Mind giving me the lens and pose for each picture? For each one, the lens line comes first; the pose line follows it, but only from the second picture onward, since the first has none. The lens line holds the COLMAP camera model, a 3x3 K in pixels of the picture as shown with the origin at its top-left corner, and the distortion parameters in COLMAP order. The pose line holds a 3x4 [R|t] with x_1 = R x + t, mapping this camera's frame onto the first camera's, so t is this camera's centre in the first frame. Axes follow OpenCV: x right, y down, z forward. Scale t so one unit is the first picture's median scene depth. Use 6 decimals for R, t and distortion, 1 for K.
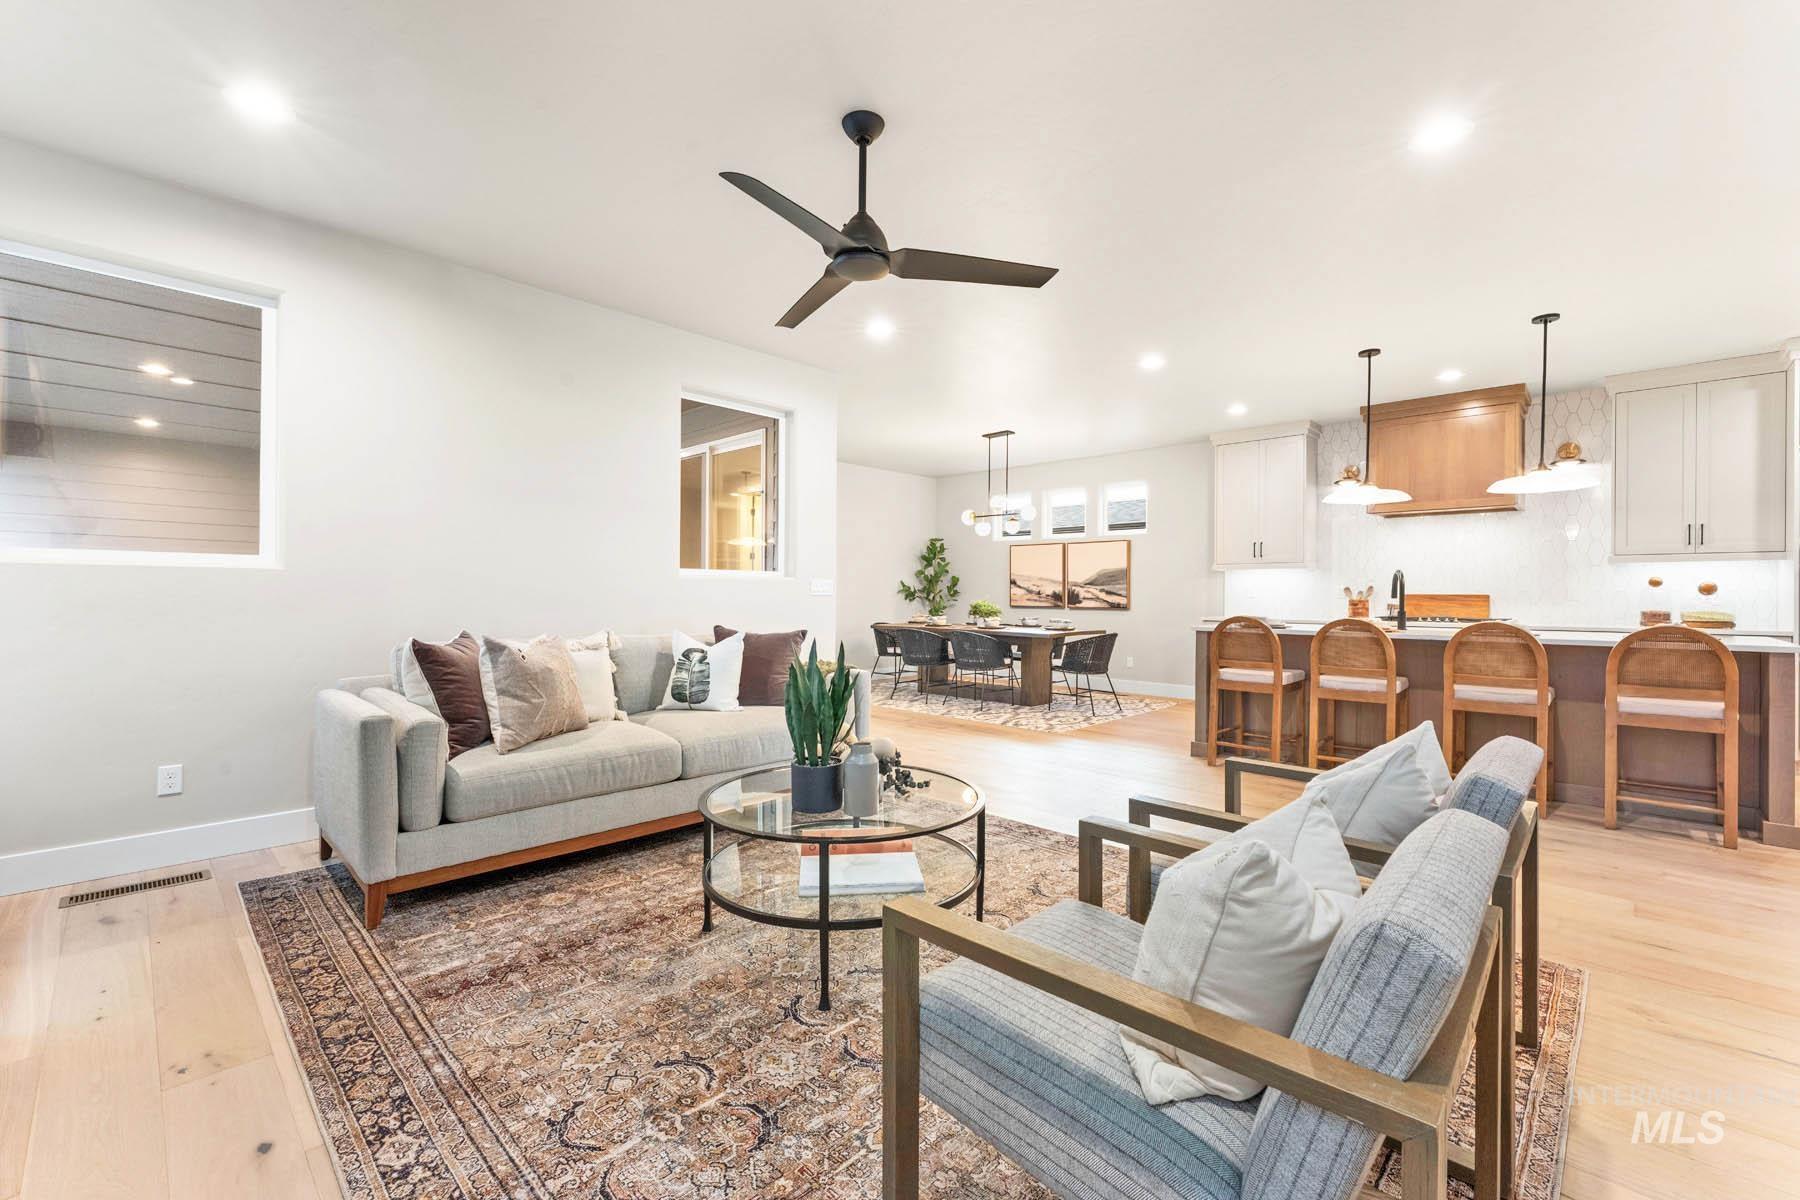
lens RADIAL K [[752.5, 0, 898.4], [0, 752.5, 595.5], [0, 0, 1]] dist [-0.001157, -0.000189]
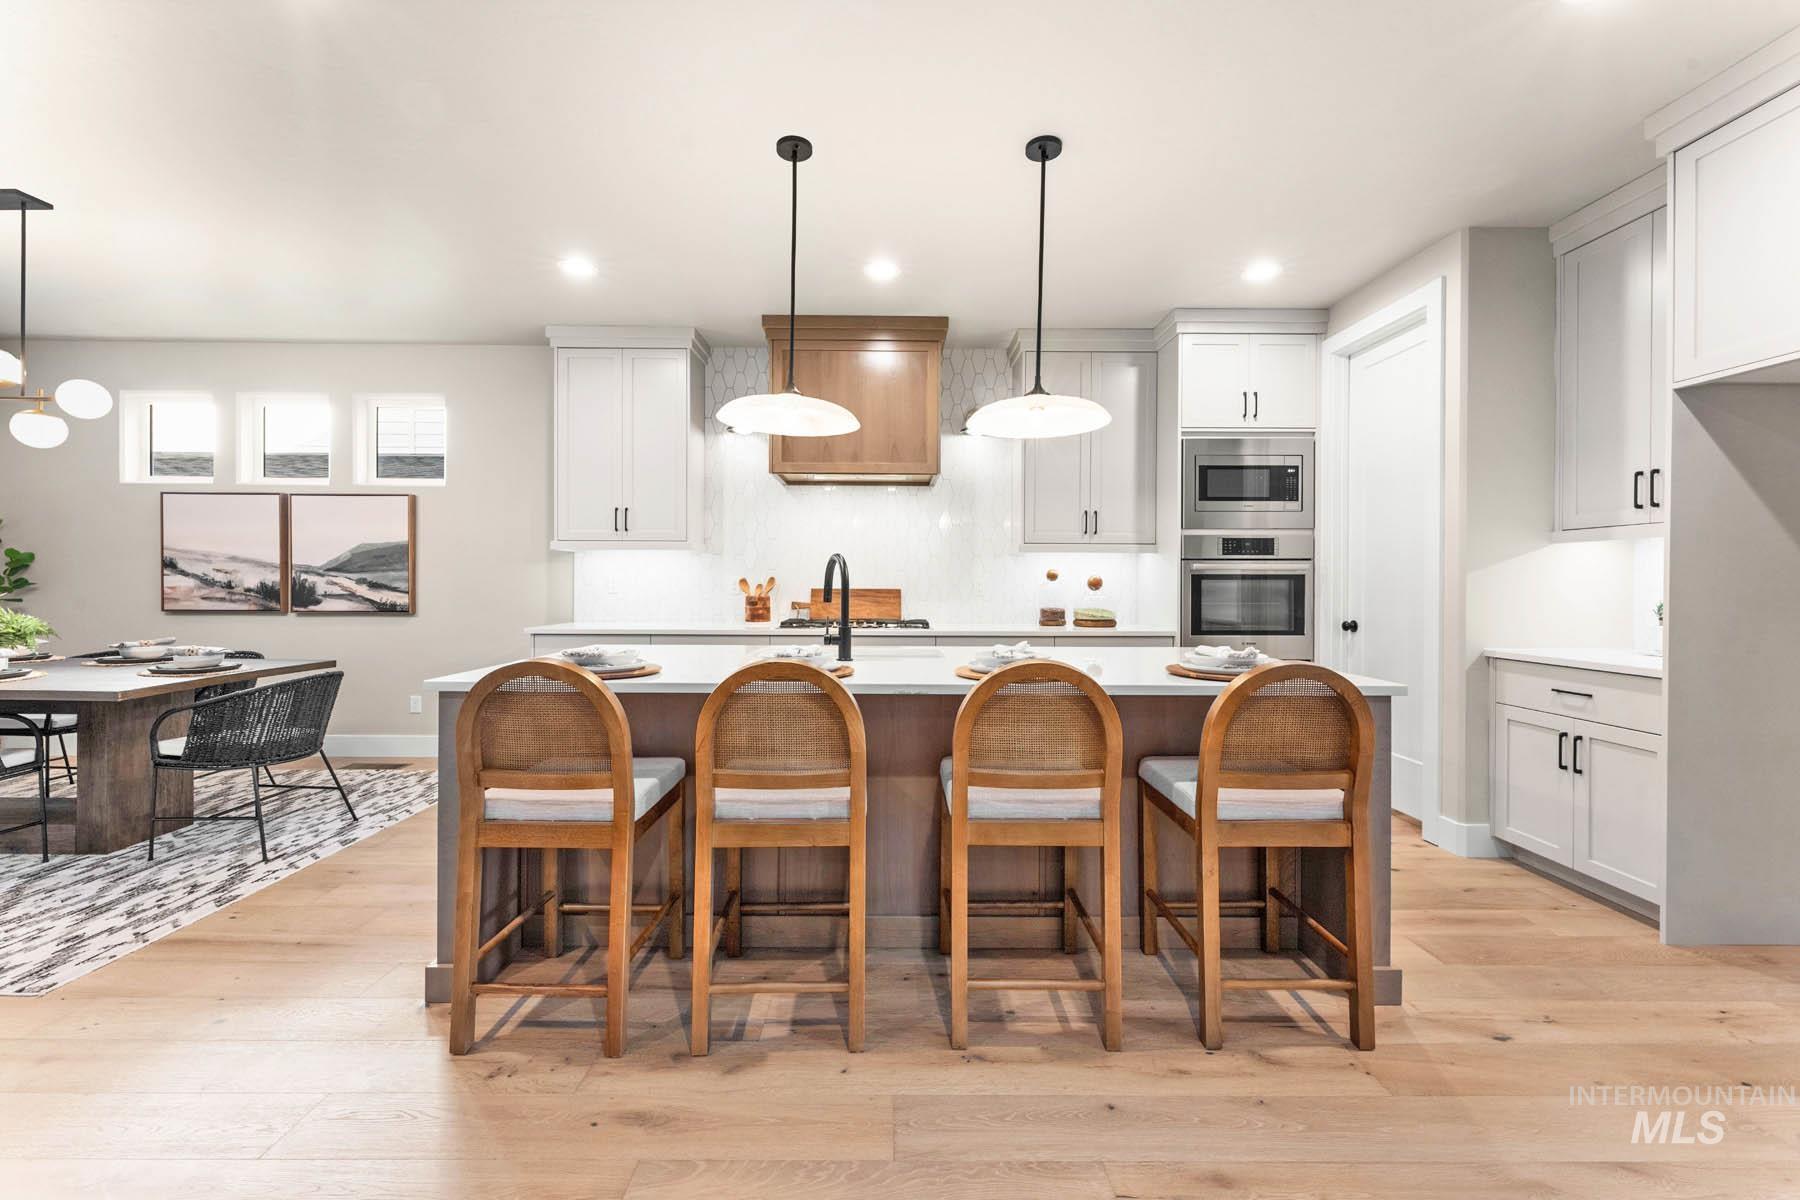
lens RADIAL K [[725.8, 0, 896.4], [0, 725.8, 588.7], [0, 0, 1]] dist [0.004673, 0.000079]
pose [[0.719041, -0.007152, 0.694931, 0.225823], [-0.000500, 0.999941, 0.010808, -0.008922], [-0.694968, -0.008119, 0.718995, 0.410179]]
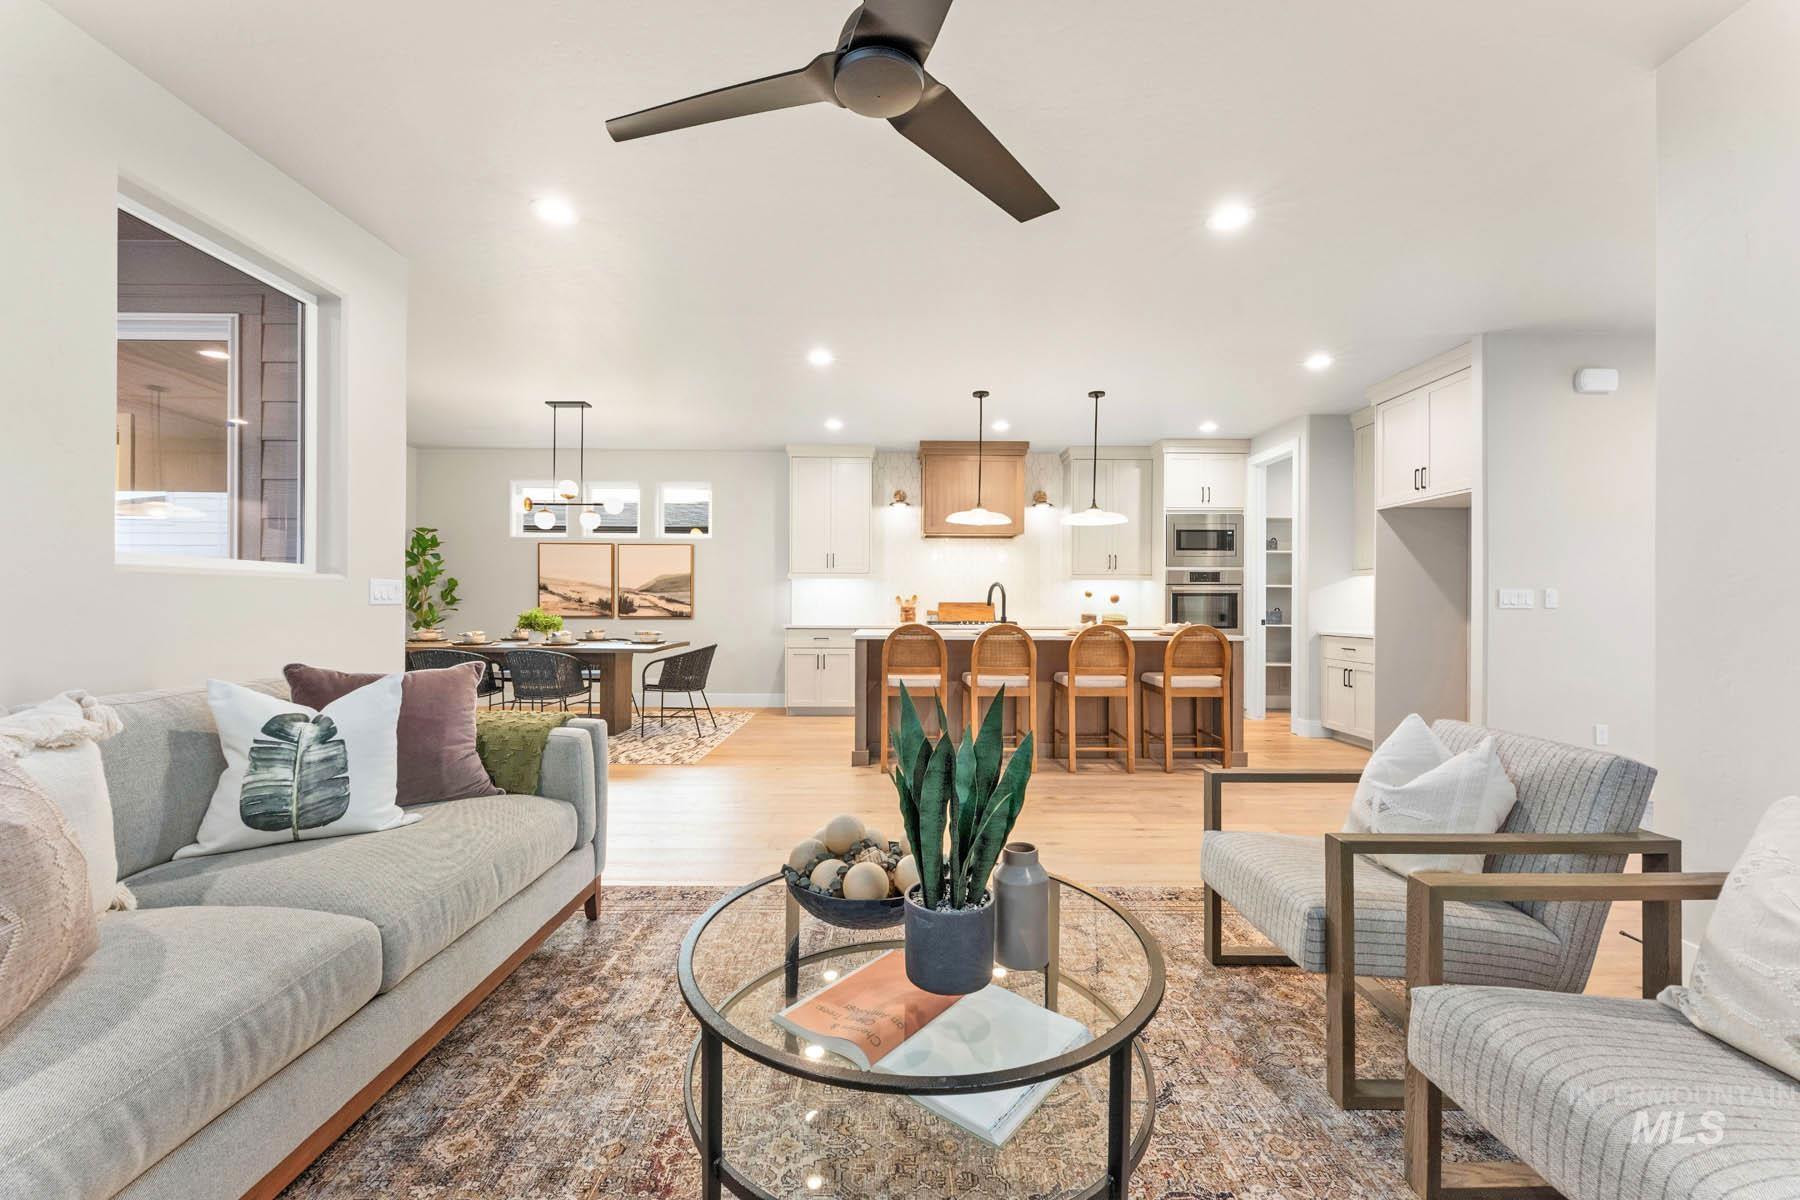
lens RADIAL K [[725.8, 0, 904.5], [0, 725.8, 610.2], [0, 0, 1]] dist [0.004673, 0.000079]
pose [[0.716230, -0.008112, 0.697817, -0.168548], [0.000281, 0.999936, 0.011335, -0.001967], [-0.697864, -0.007922, 0.716186, 0.201585]]
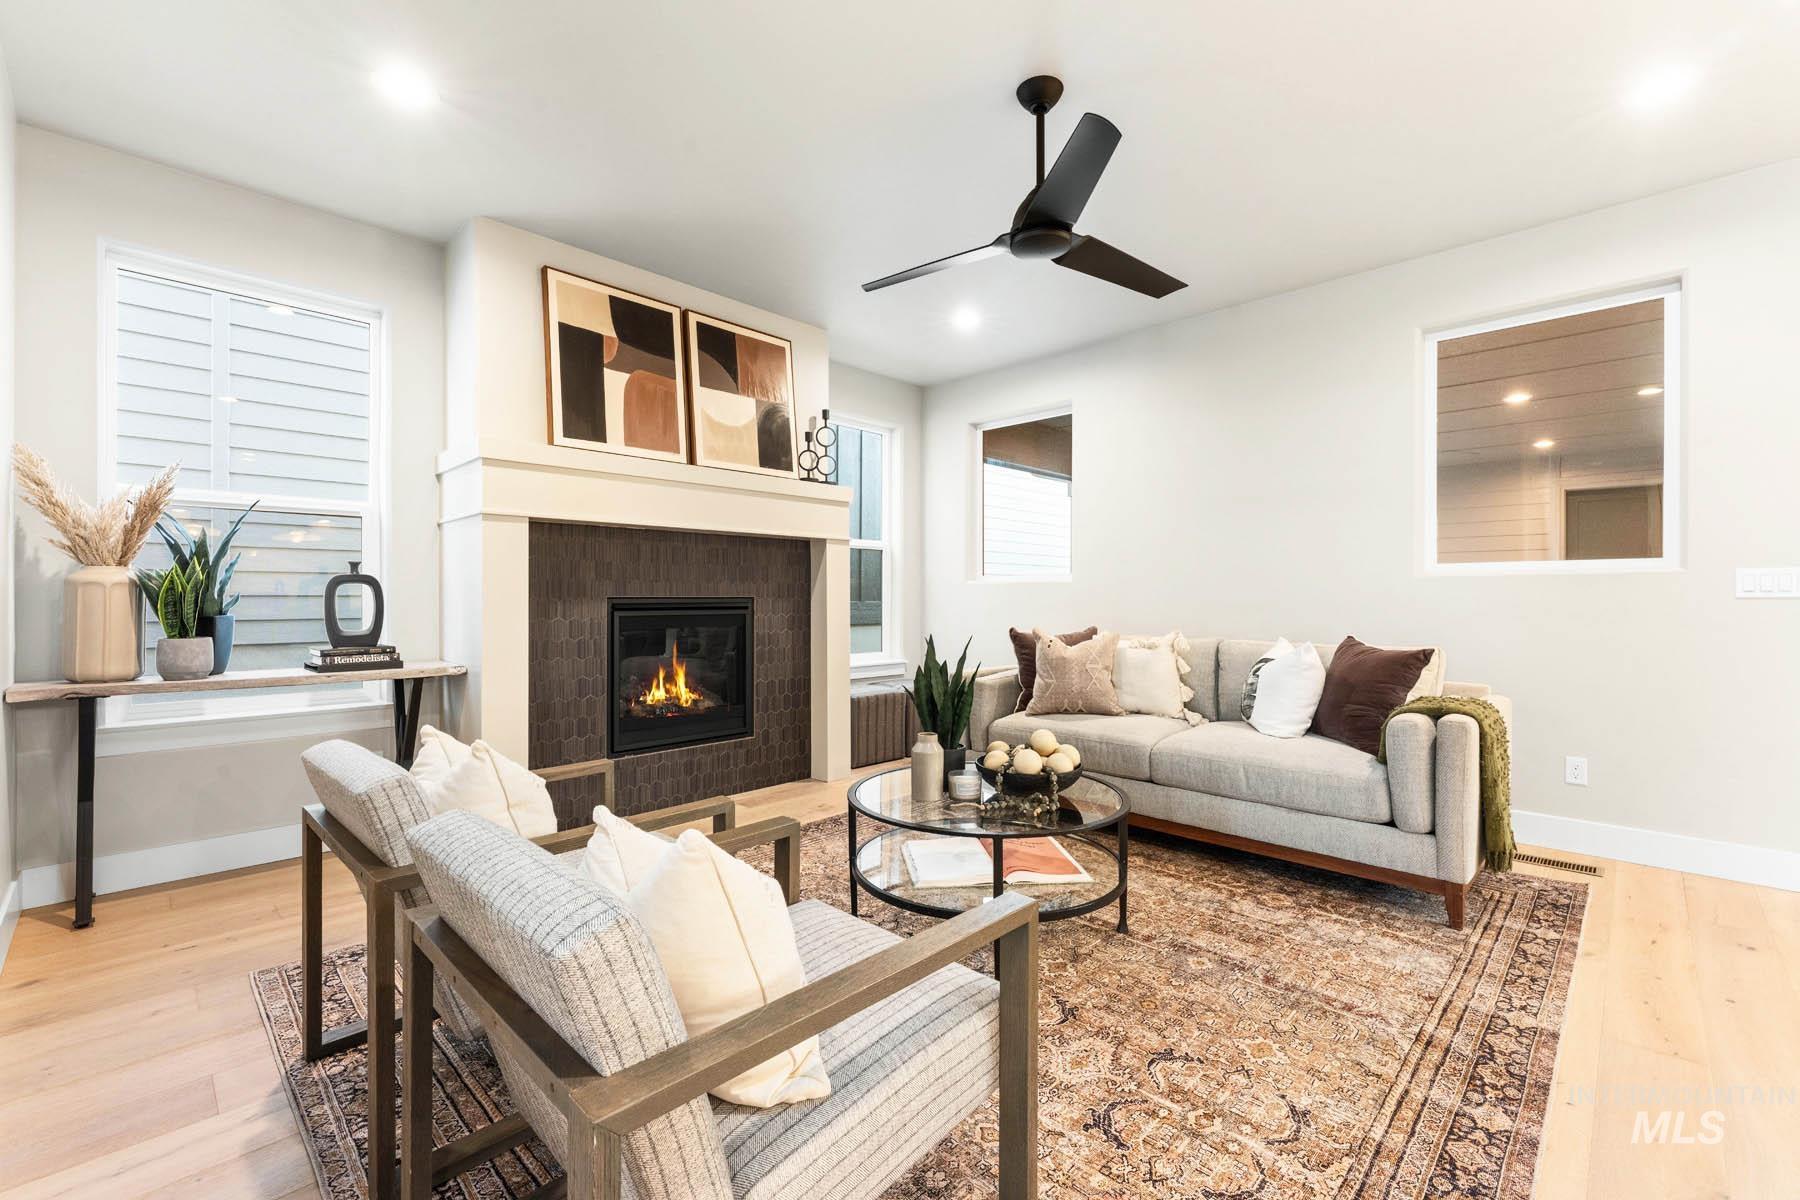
lens RADIAL K [[752.5, 0, 904.8], [0, 752.5, 606.1], [0, 0, 1]] dist [-0.001157, -0.000189]
pose [[0.003467, 0.016085, -0.999865, 0.326456], [0.000534, 0.999870, 0.016087, -0.003077], [0.999994, -0.000590, 0.003458, 0.304809]]
